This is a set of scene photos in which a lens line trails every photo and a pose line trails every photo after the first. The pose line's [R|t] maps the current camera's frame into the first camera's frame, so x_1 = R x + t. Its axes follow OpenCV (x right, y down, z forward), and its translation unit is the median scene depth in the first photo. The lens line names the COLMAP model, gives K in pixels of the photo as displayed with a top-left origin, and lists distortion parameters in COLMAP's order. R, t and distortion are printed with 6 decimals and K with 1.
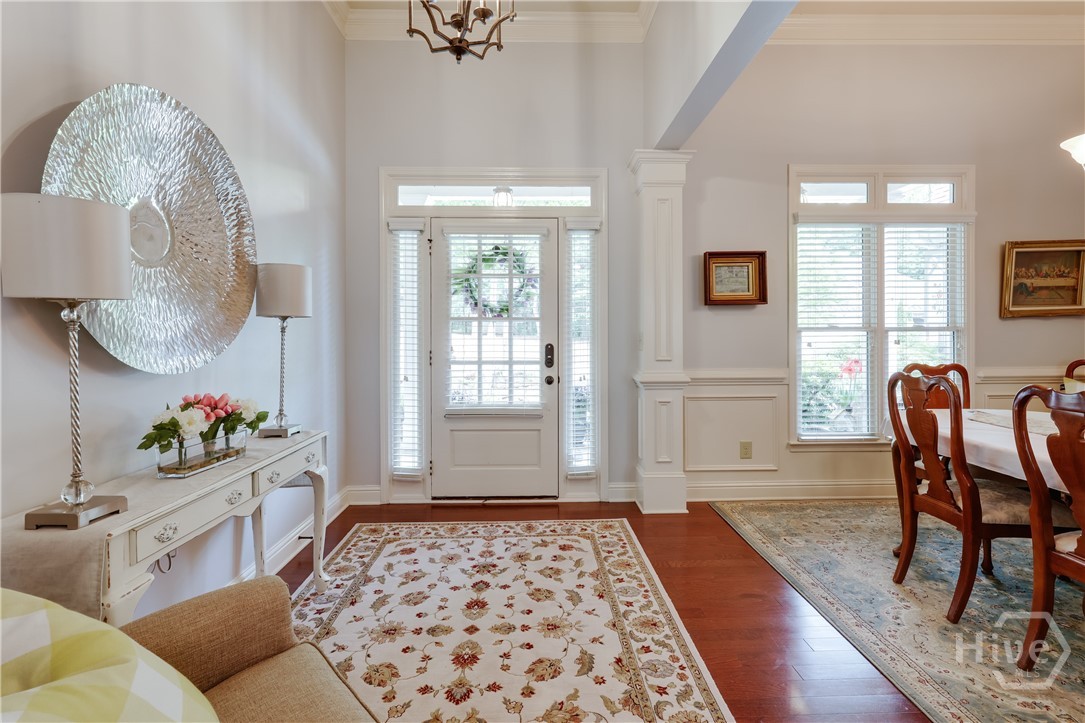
lens RADIAL K [[485.3, 0, 535.5], [0, 485.3, 337.2], [0, 0, 1]] dist [0.001046, 0.000375]
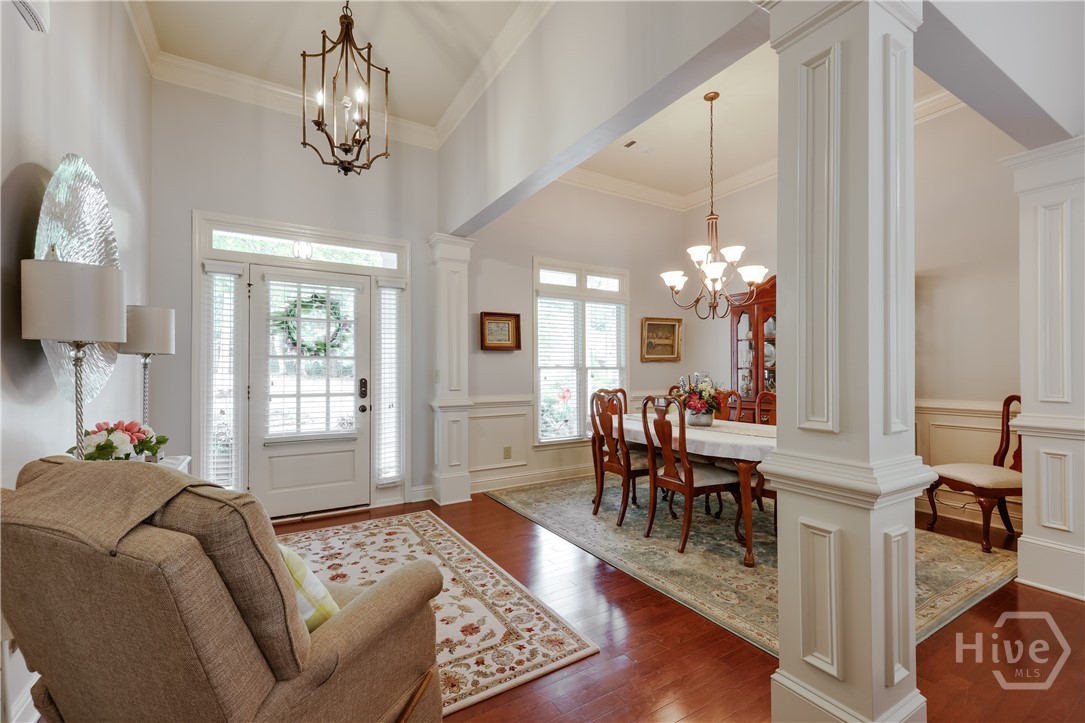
lens RADIAL K [[462.1, 0, 535.9], [0, 462.1, 367.9], [0, 0, 1]] dist [-0.002229, 0.000822]
pose [[0.863935, 0.005408, 0.503575, -0.192548], [0.001584, 0.999908, -0.013456, 0.003416], [-0.503601, 0.012423, 0.863847, -0.232273]]
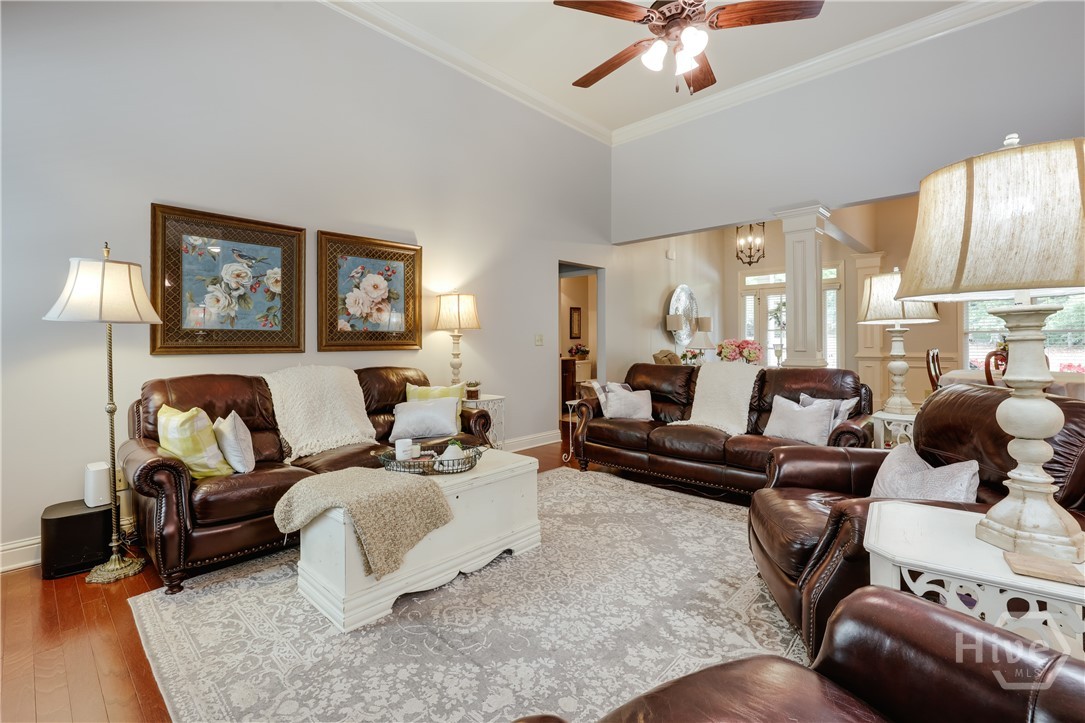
lens RADIAL K [[485.3, 0, 528.6], [0, 485.3, 344.6], [0, 0, 1]] dist [0.001046, 0.000375]
pose [[0.708626, 0.001378, -0.705583, 0.732134], [0.001074, 0.999995, 0.003032, 0.026192], [0.705584, -0.002906, 0.708620, -1.661517]]
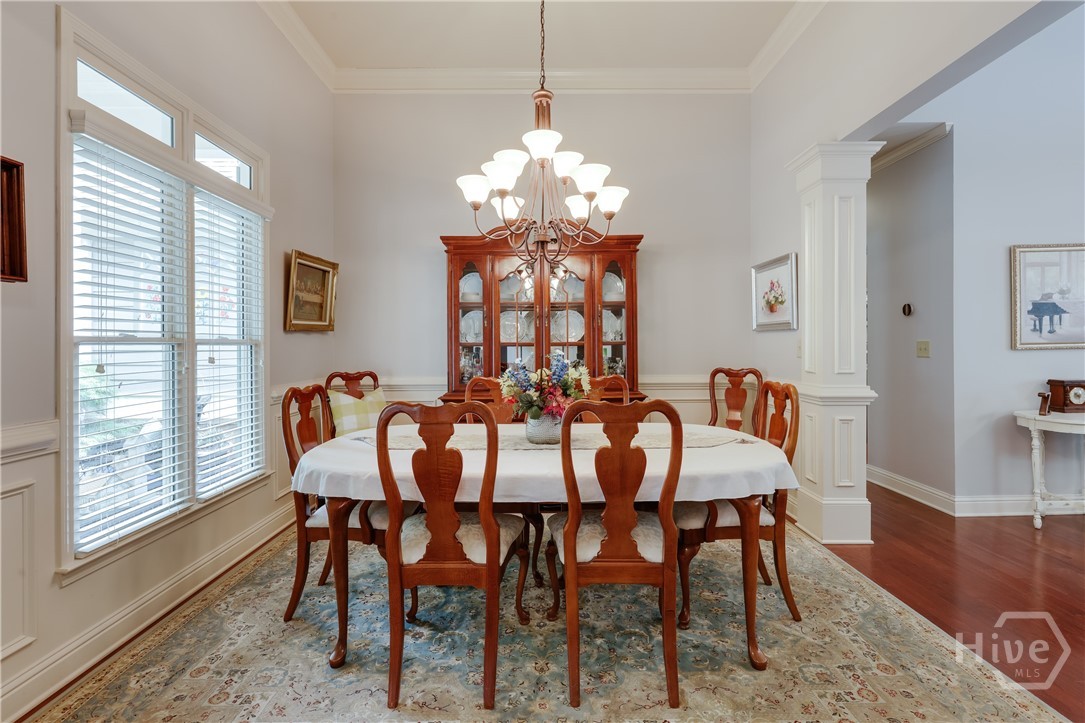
lens RADIAL K [[485.3, 0, 546.1], [0, 485.3, 347.6], [0, 0, 1]] dist [0.001046, 0.000375]
pose [[0.000876, -0.000644, 0.999999, 0.037526], [0.010288, 0.999947, 0.000635, -0.003658], [-0.999947, 0.010288, 0.000883, 0.563449]]
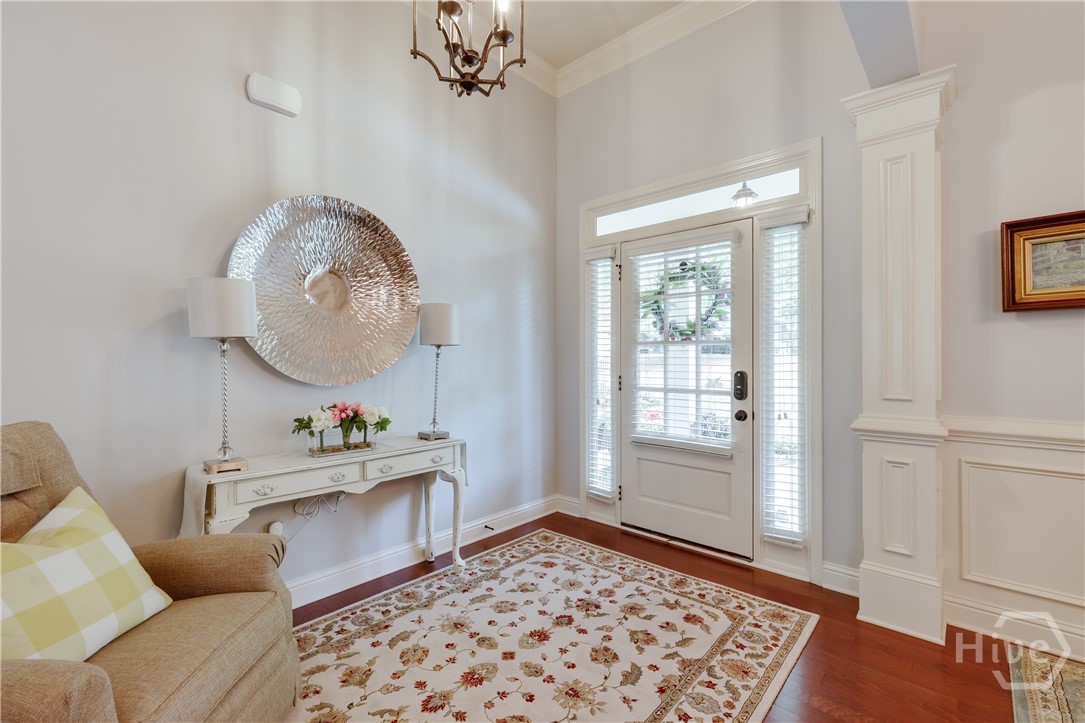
lens RADIAL K [[462.1, 0, 553.6], [0, 462.1, 358.6], [0, 0, 1]] dist [-0.002229, 0.000822]
pose [[0.734809, 0.001777, -0.678272, 0.349980], [-0.006604, 0.999968, -0.004534, -0.002160], [0.678242, 0.007810, 0.734797, 0.218937]]
